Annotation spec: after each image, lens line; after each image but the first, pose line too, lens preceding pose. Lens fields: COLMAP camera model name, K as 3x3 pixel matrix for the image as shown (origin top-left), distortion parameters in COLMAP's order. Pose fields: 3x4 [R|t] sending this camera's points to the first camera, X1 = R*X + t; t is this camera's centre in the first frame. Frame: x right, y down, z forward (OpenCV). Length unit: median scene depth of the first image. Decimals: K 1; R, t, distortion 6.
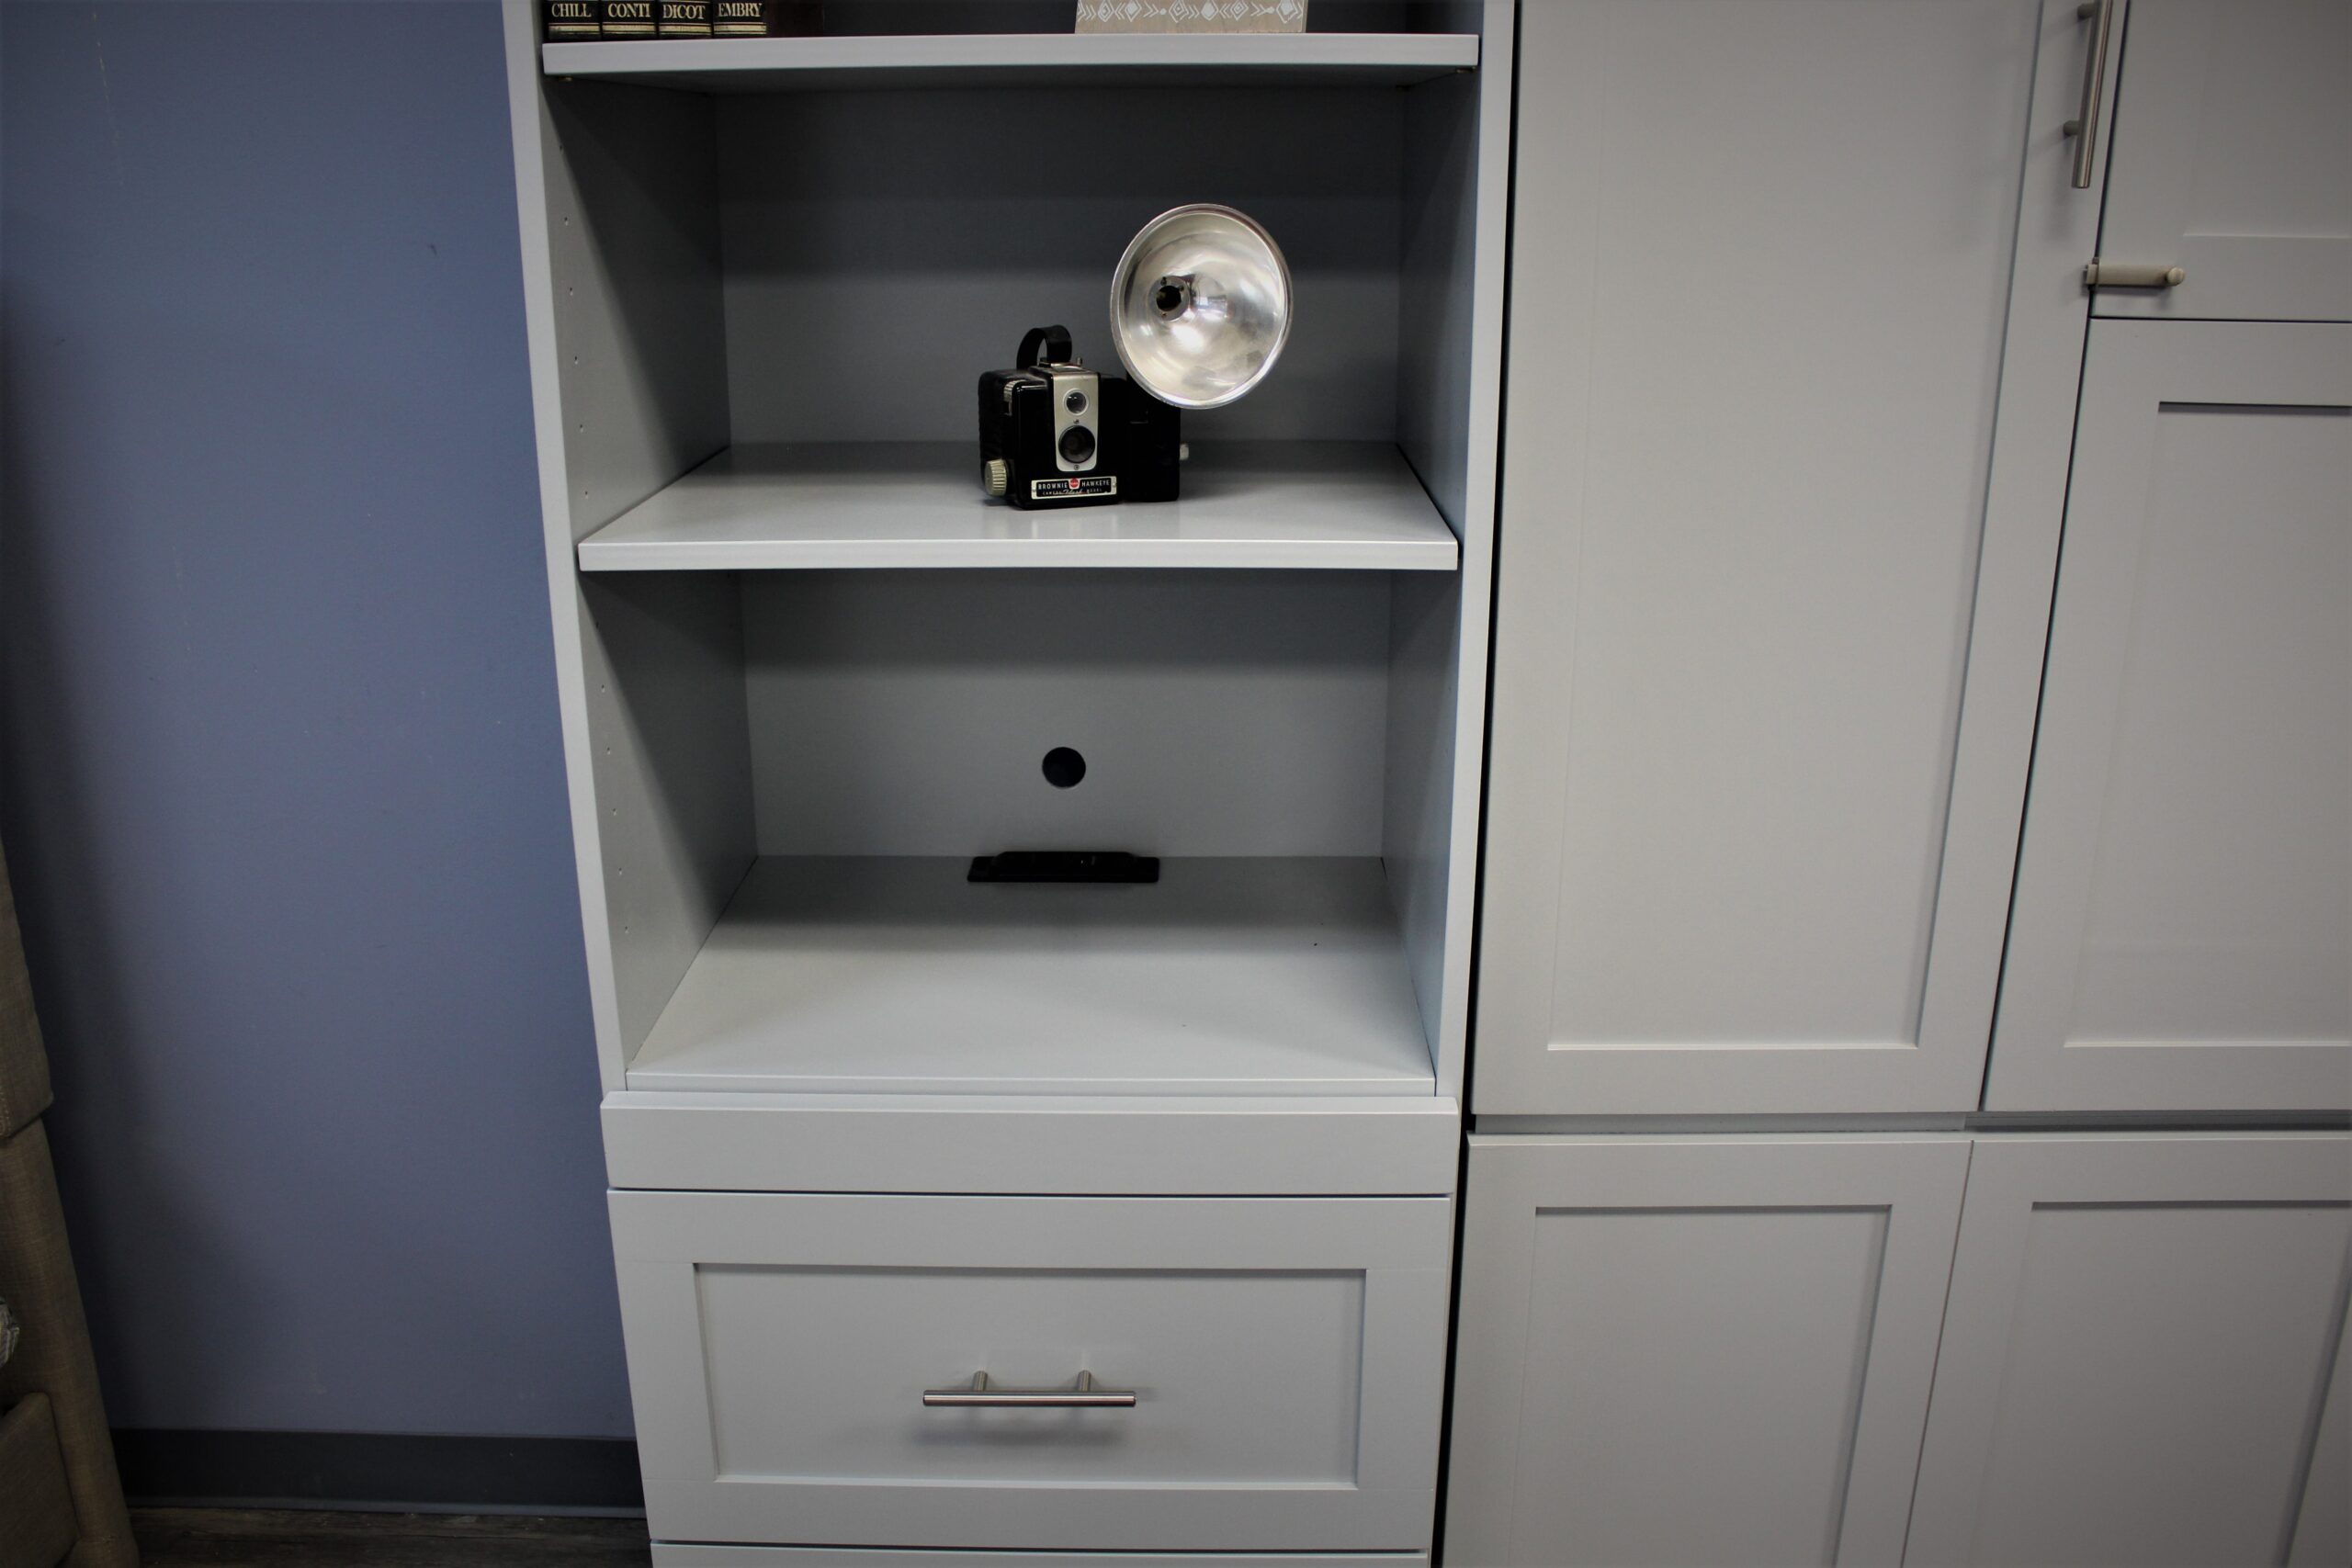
lens RADIAL K [[1975.8, 0, 1171.9], [0, 1975.8, 792.3], [0, 0, 1]] dist [-0.150402, 0.103491]
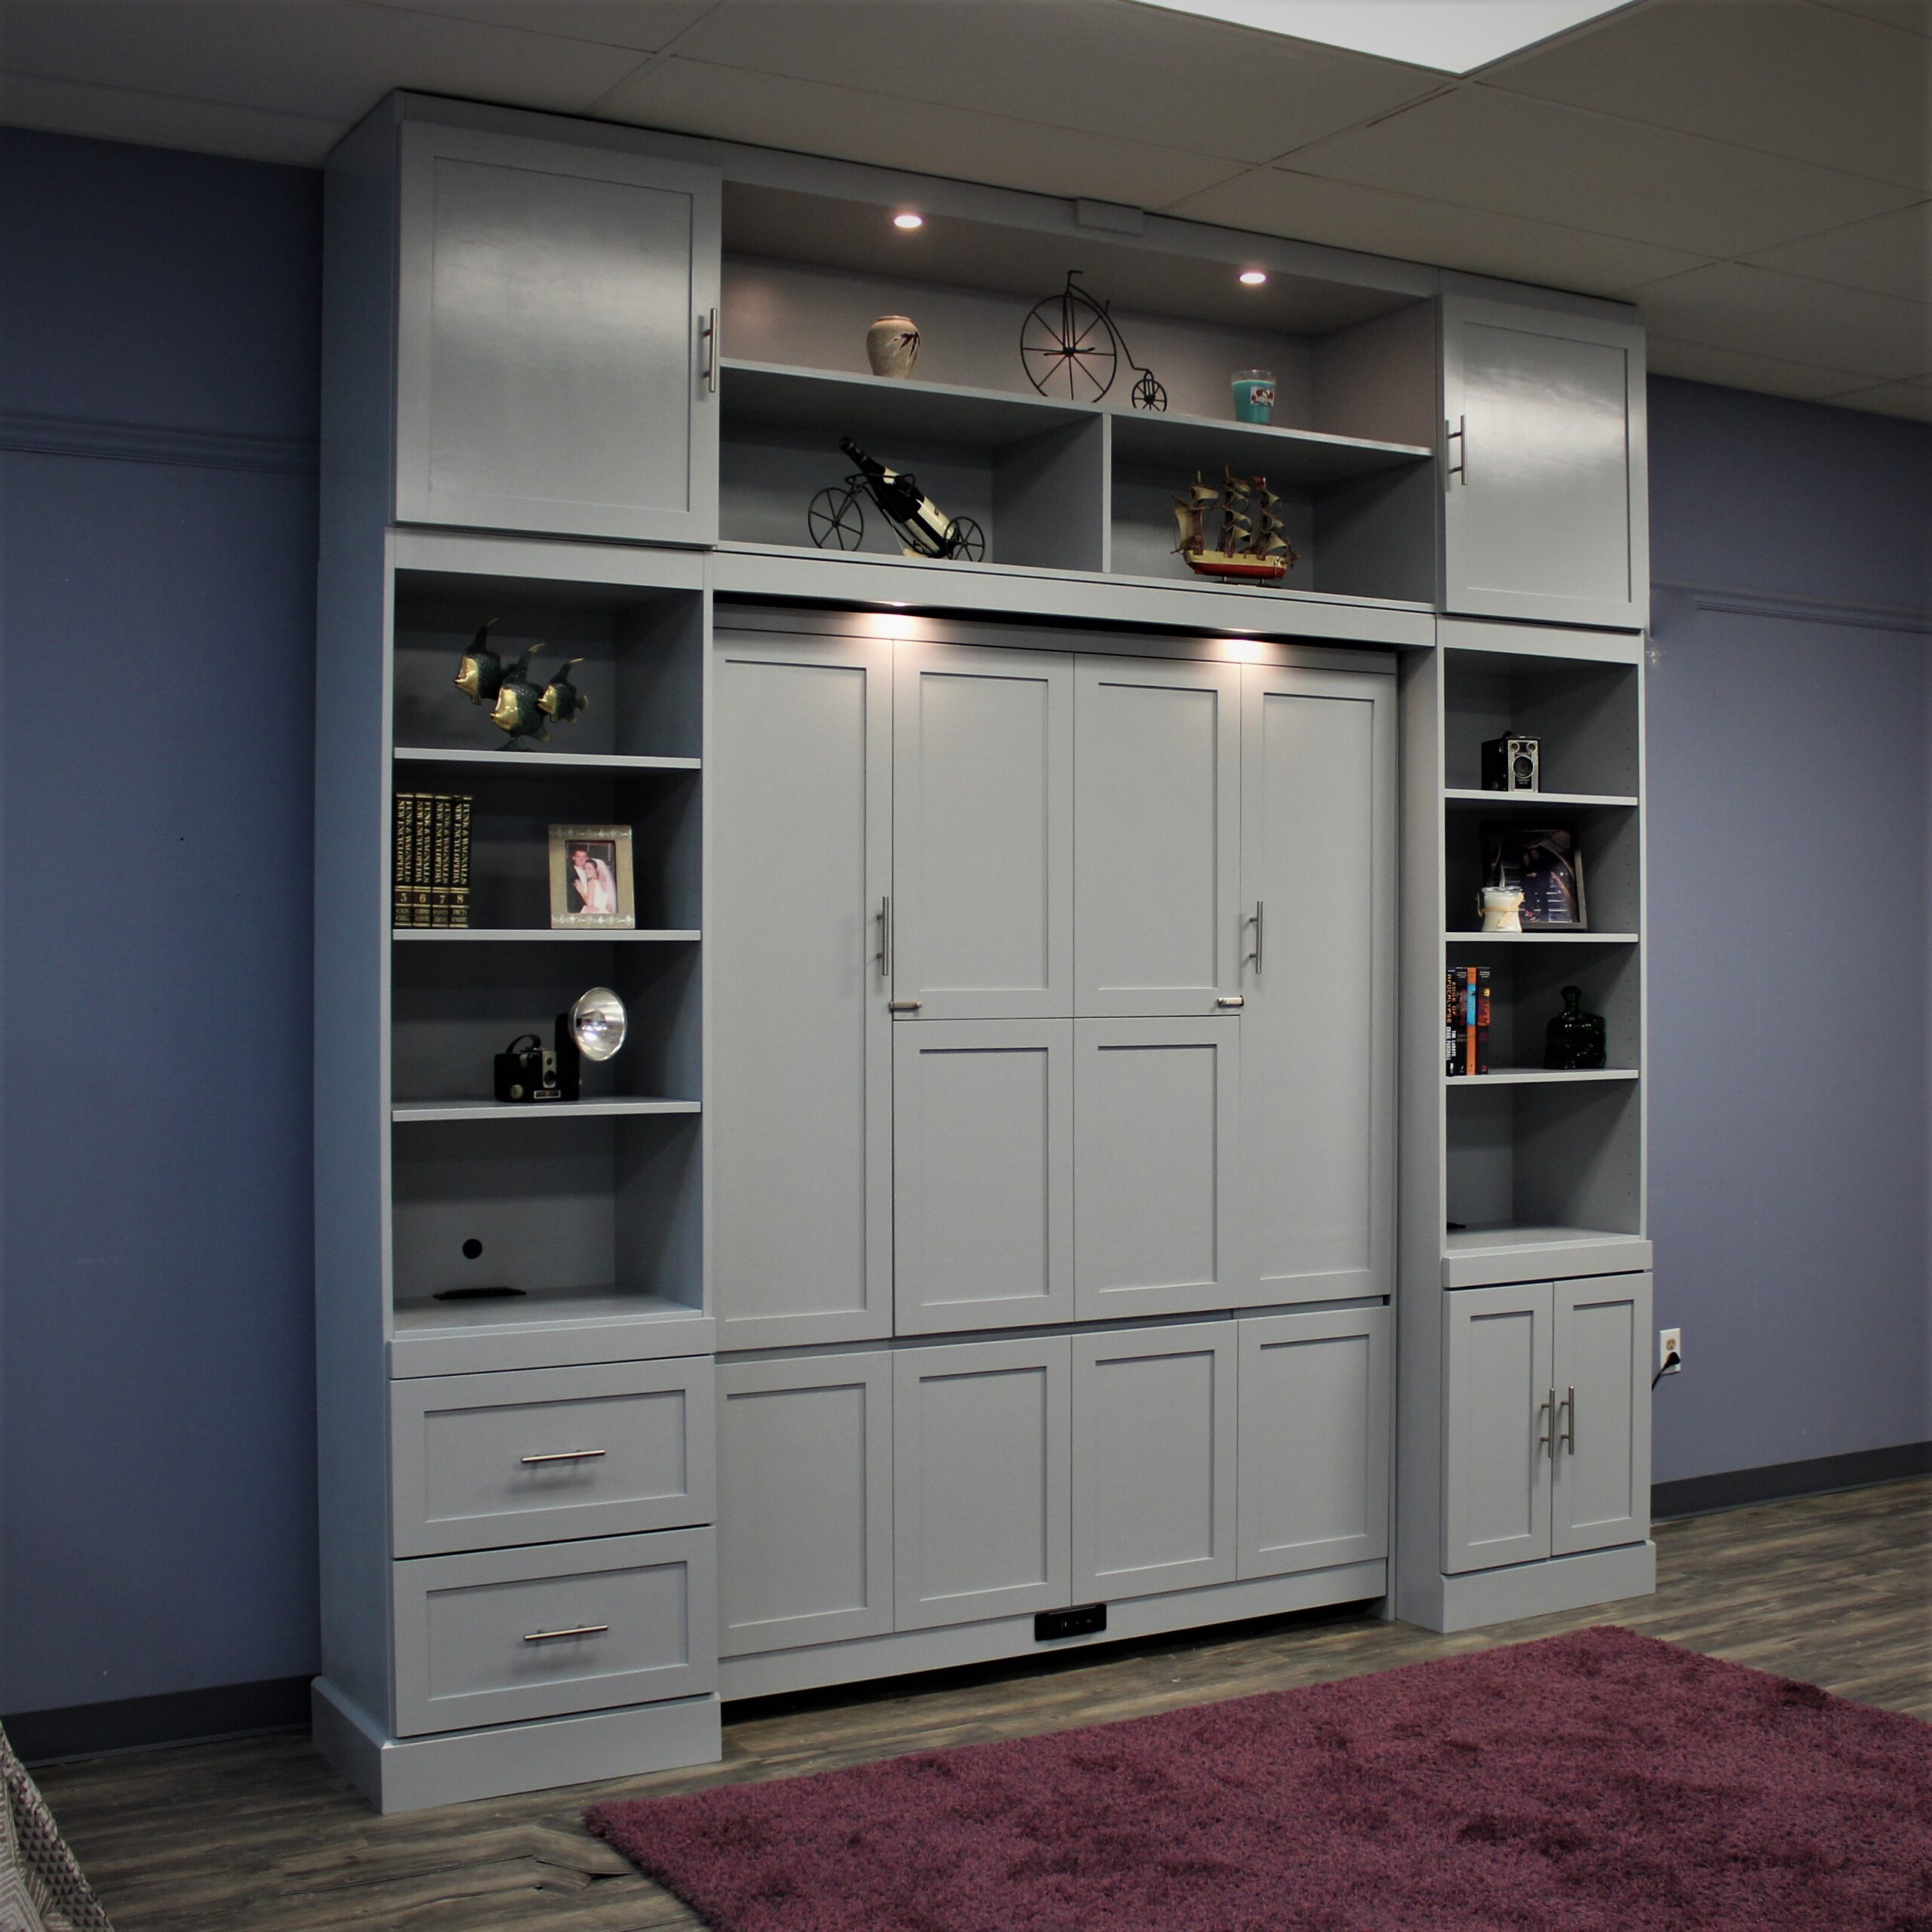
lens RADIAL K [[2525.8, 0, 983.2], [0, 2525.8, 981.1], [0, 0, 1]] dist [-0.122289, 0.000000]
pose [[0.870060, -0.004560, 0.492924, -1.206037], [0.156016, 0.951100, -0.266585, 0.691022], [-0.467605, 0.308849, 0.828226, -2.107315]]
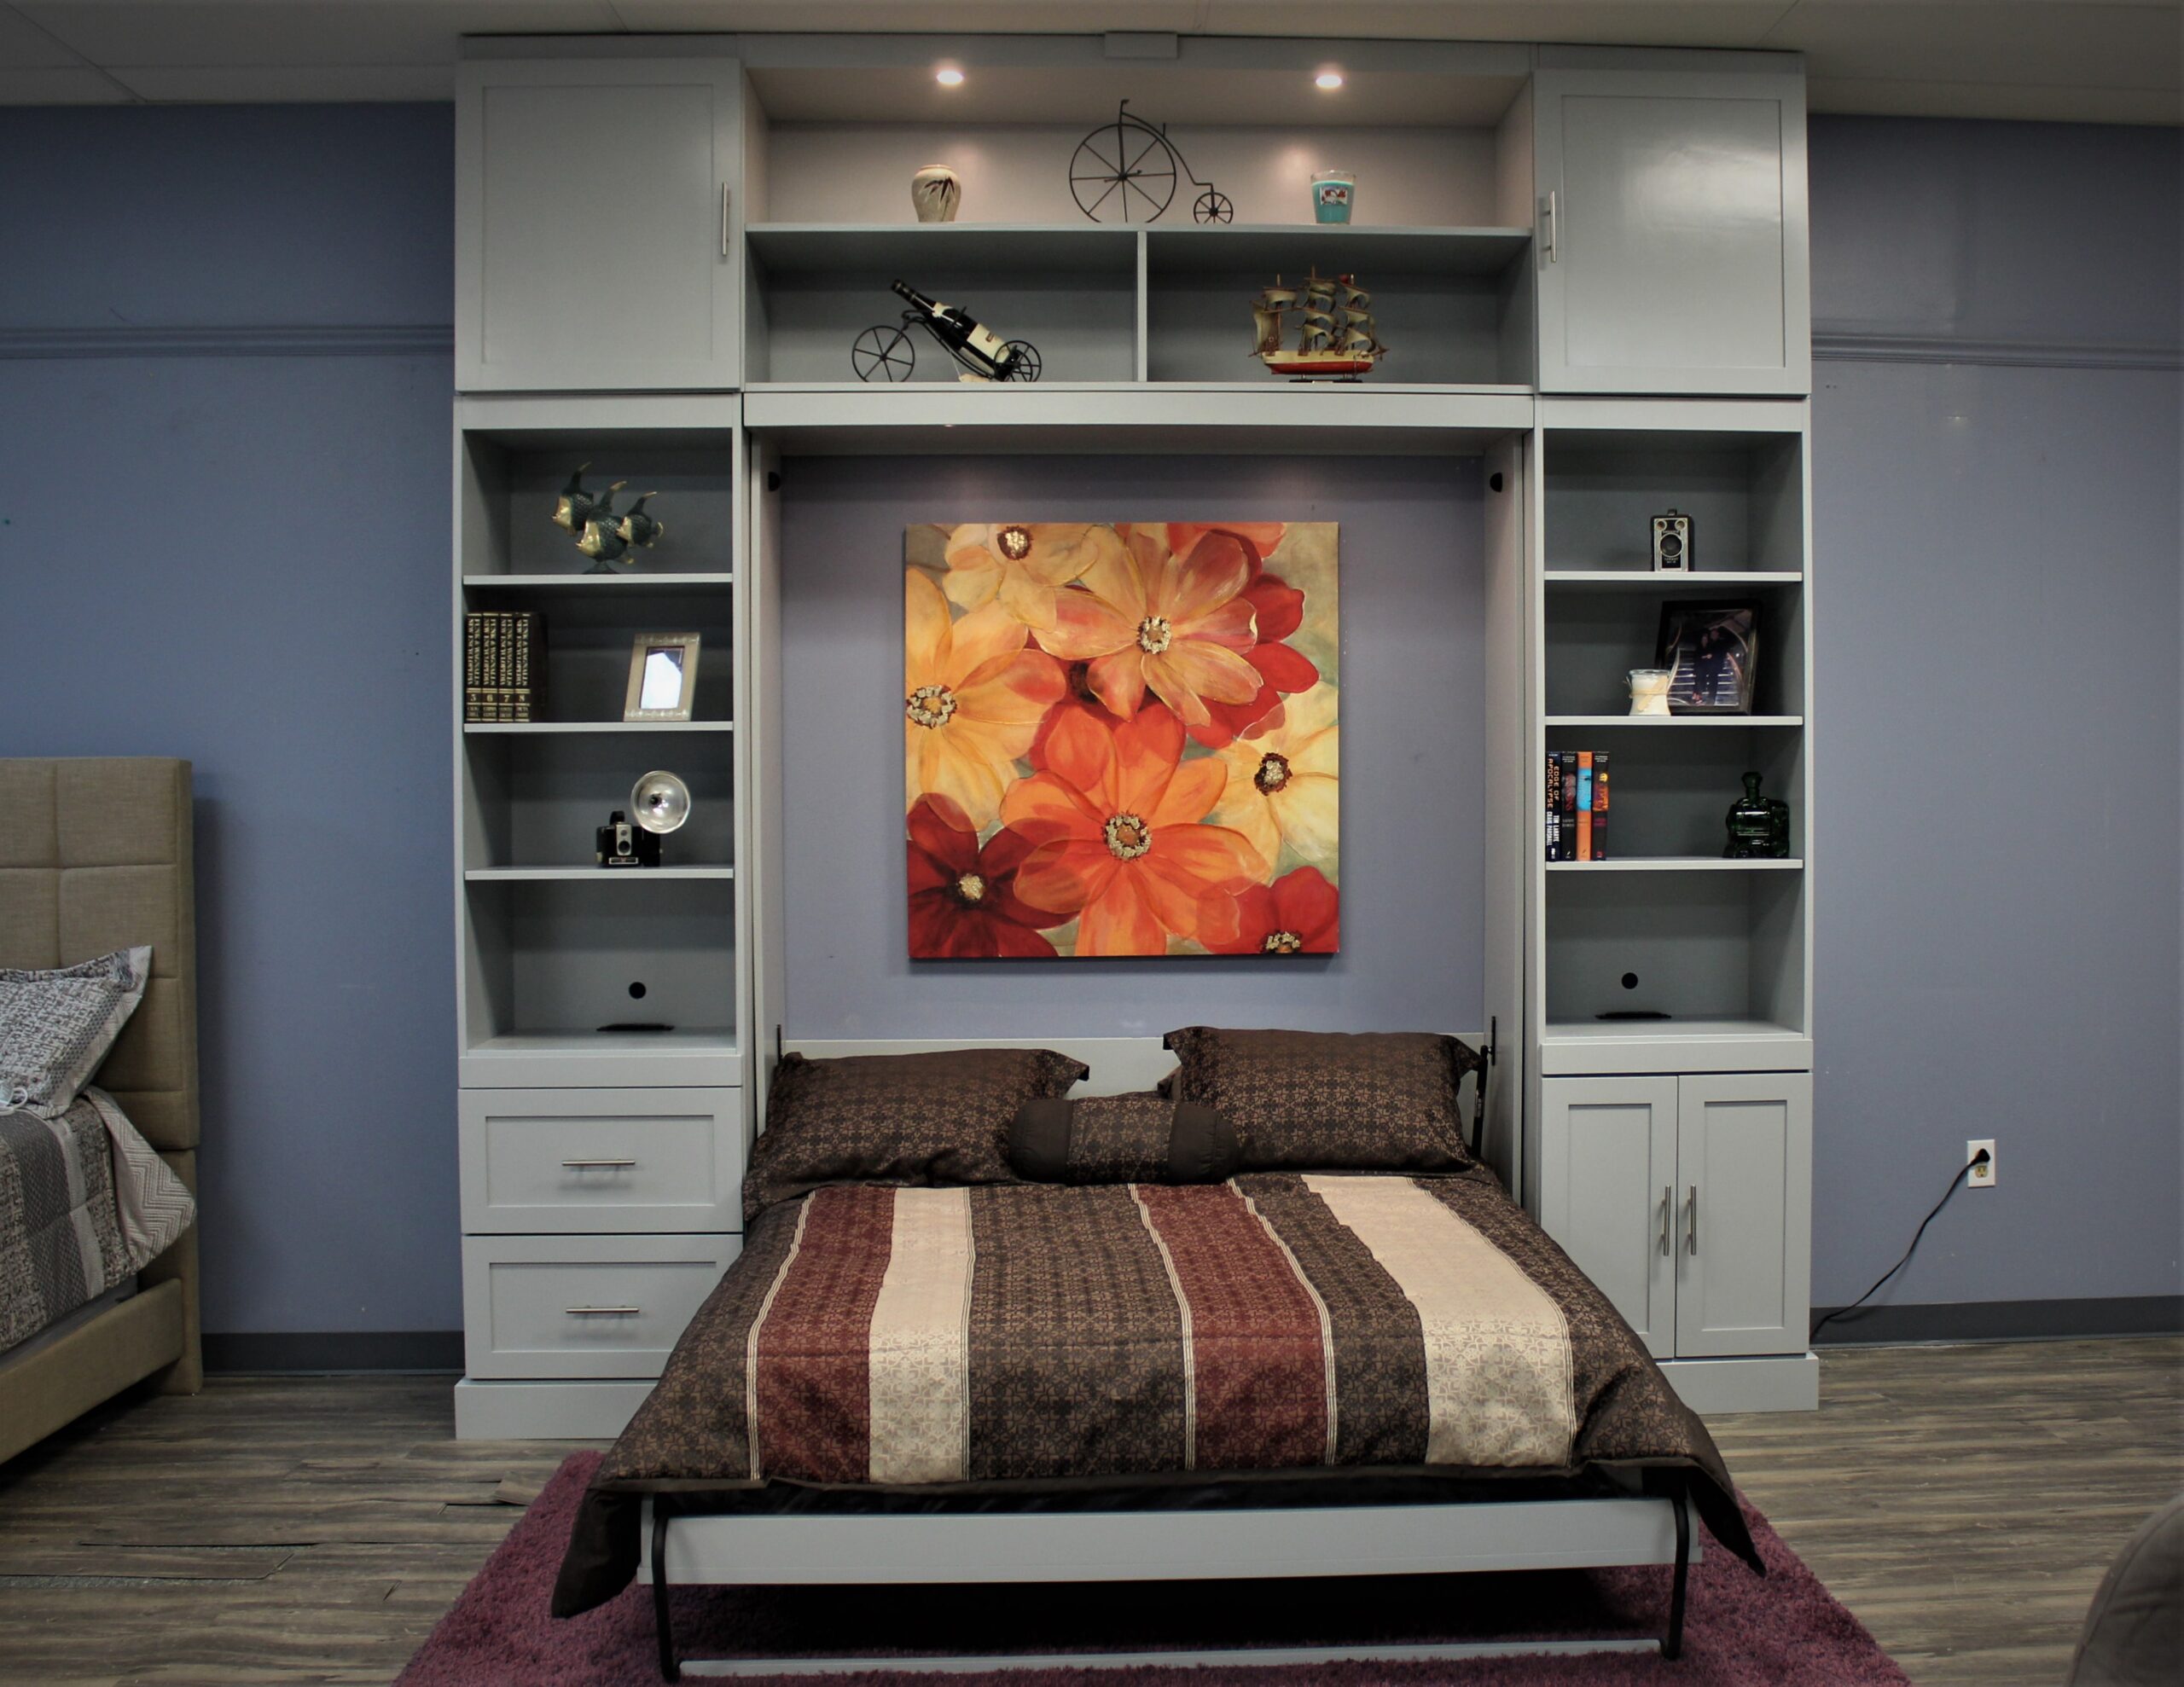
lens RADIAL K [[2356.2, 0, 1128.2], [0, 2356.2, 847.8], [0, 0, 1]] dist [-0.114493, 0.000000]
pose [[0.998909, -0.005958, 0.046314, 0.582535], [0.018725, 0.959703, -0.280391, 0.890250], [-0.042777, 0.280952, 0.958768, -2.624439]]
